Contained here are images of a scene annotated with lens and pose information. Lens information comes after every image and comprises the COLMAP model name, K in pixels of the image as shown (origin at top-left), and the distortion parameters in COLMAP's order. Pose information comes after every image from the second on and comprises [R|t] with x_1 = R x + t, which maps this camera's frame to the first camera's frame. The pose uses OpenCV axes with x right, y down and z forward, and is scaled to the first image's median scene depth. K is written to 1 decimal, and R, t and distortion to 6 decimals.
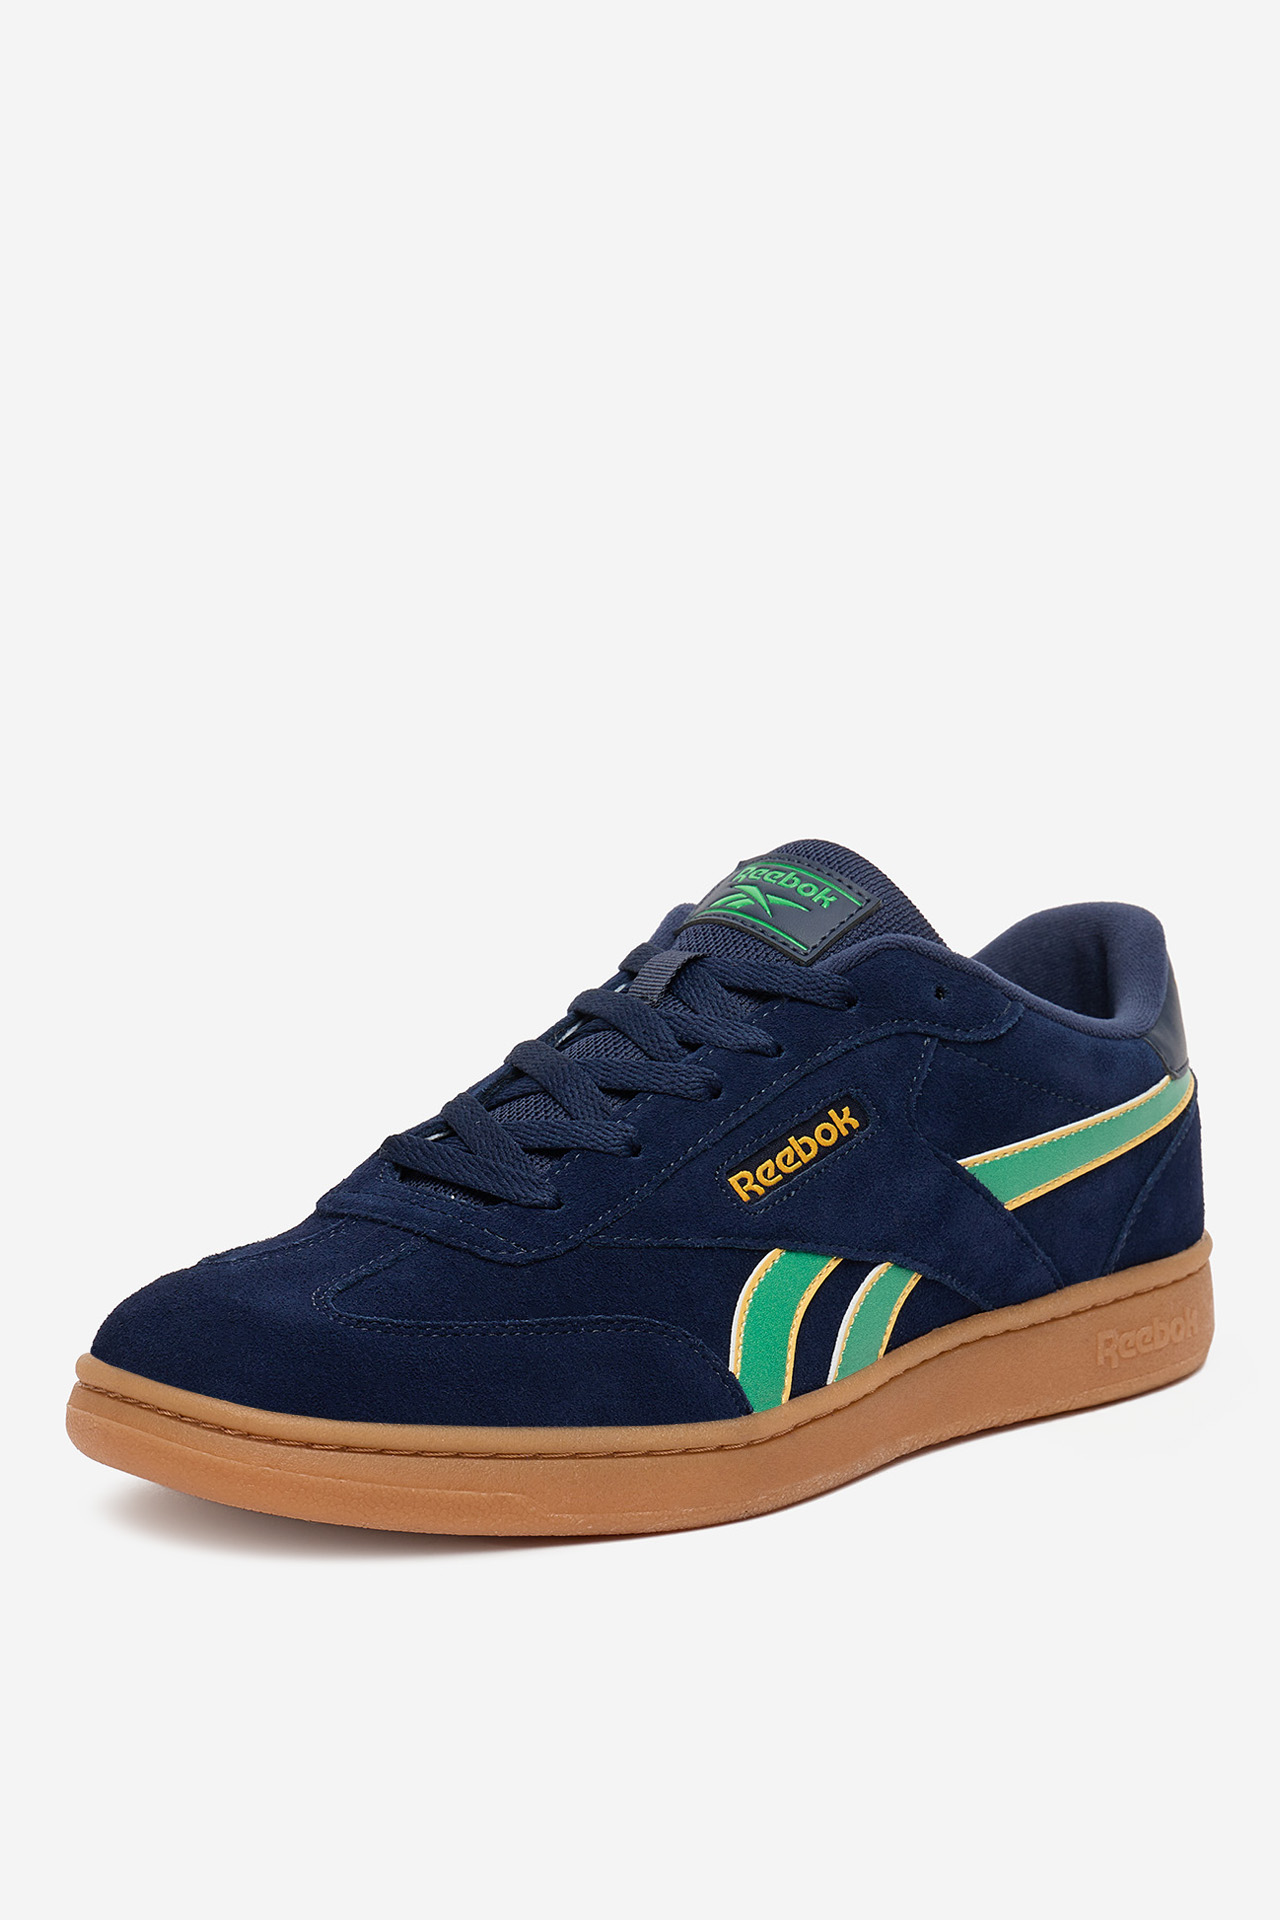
lens RADIAL K [[3952.9, 0, 640.0], [0, 3952.9, 960.0], [0, 0, 1]] dist [0.013014, -0.008657]
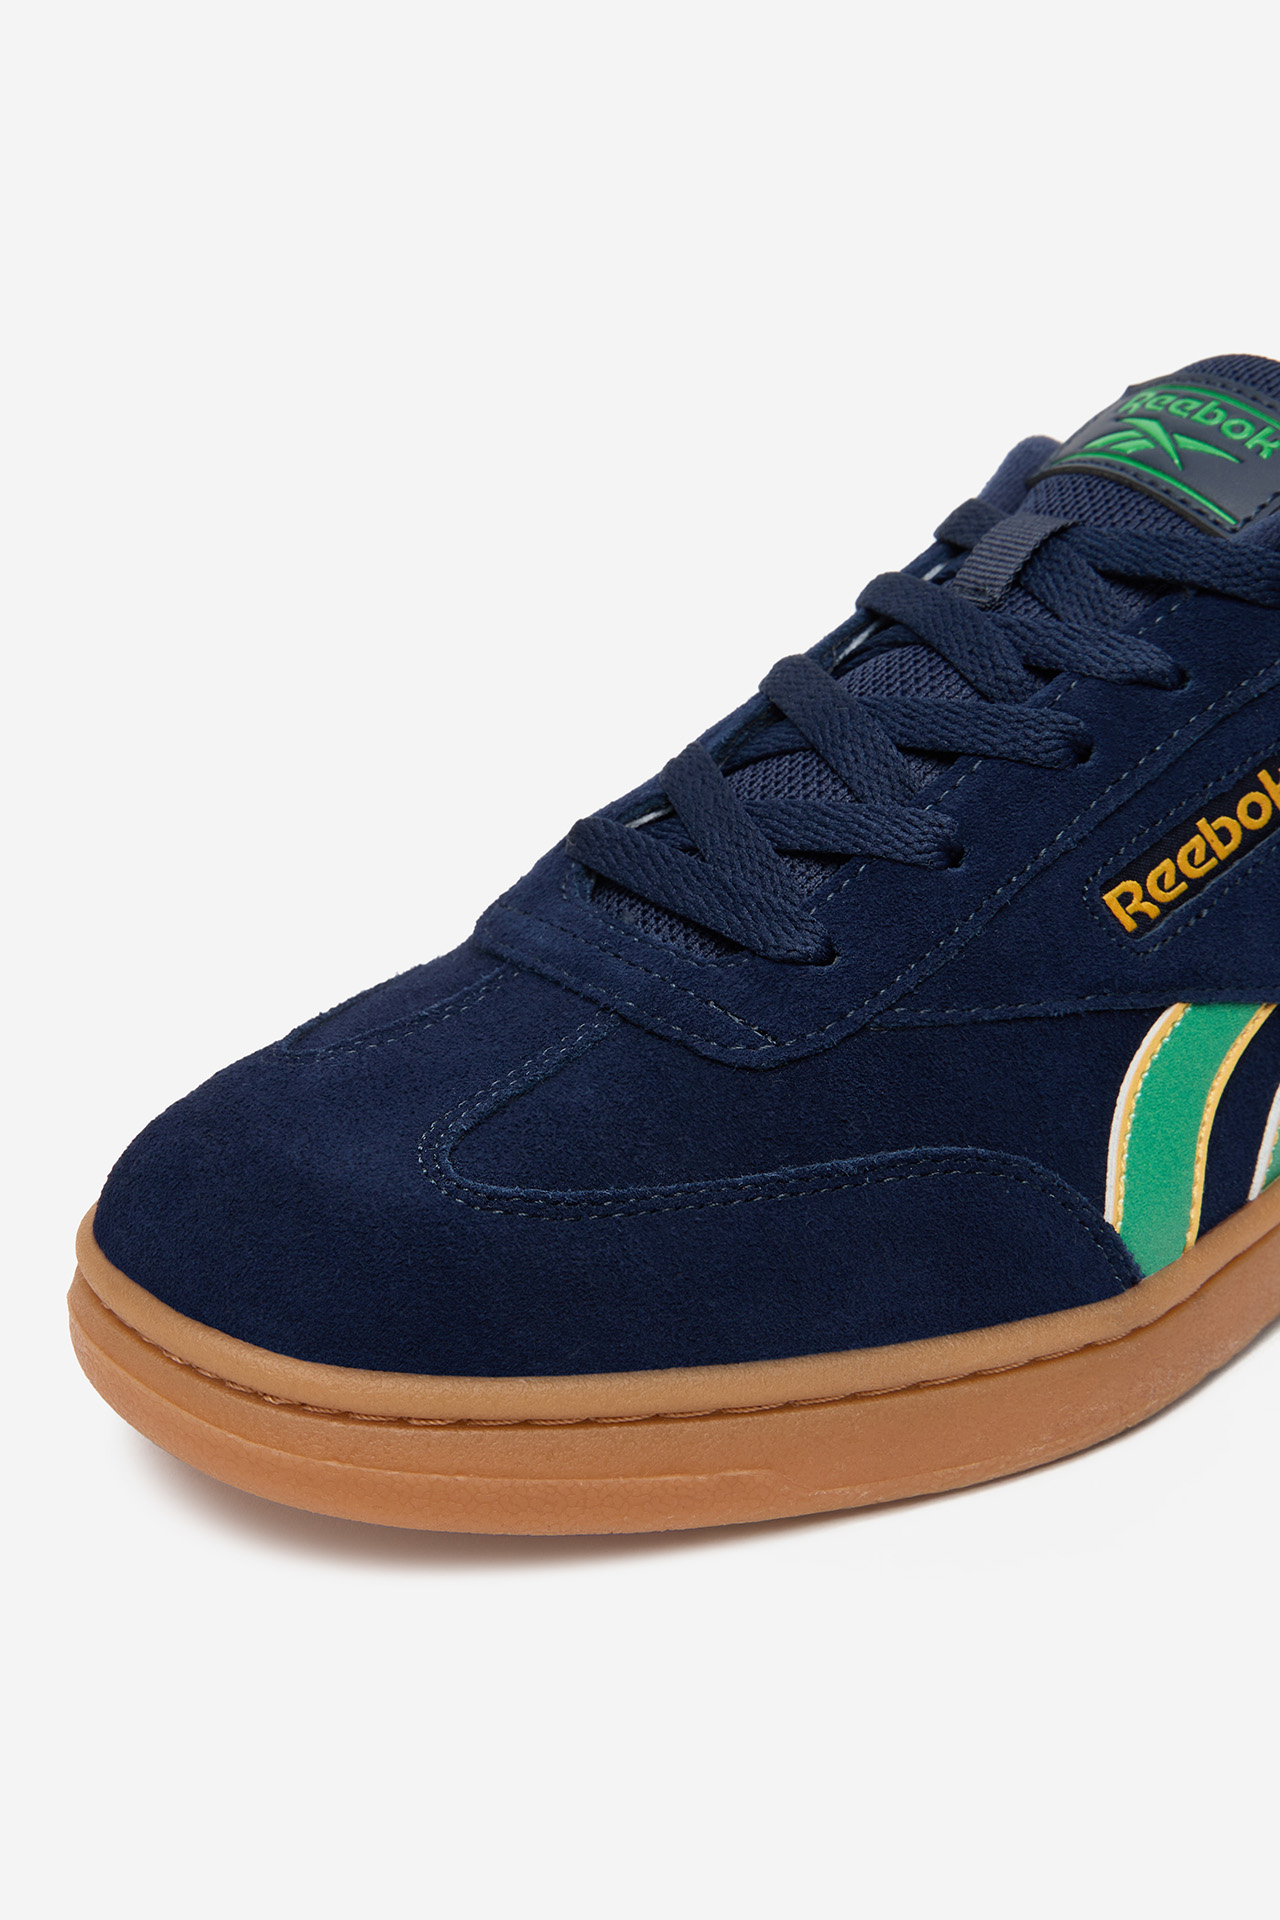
lens RADIAL K [[2340.6, 0, 691.2], [0, 2340.6, 962.3], [0, 0, 1]] dist [0.108582, -1.912405]
pose [[0.992984, 0.000293, -0.118249, 0.001338], [0.028553, 0.969812, 0.242177, -0.026866], [0.114751, -0.243854, 0.962999, 0.629047]]
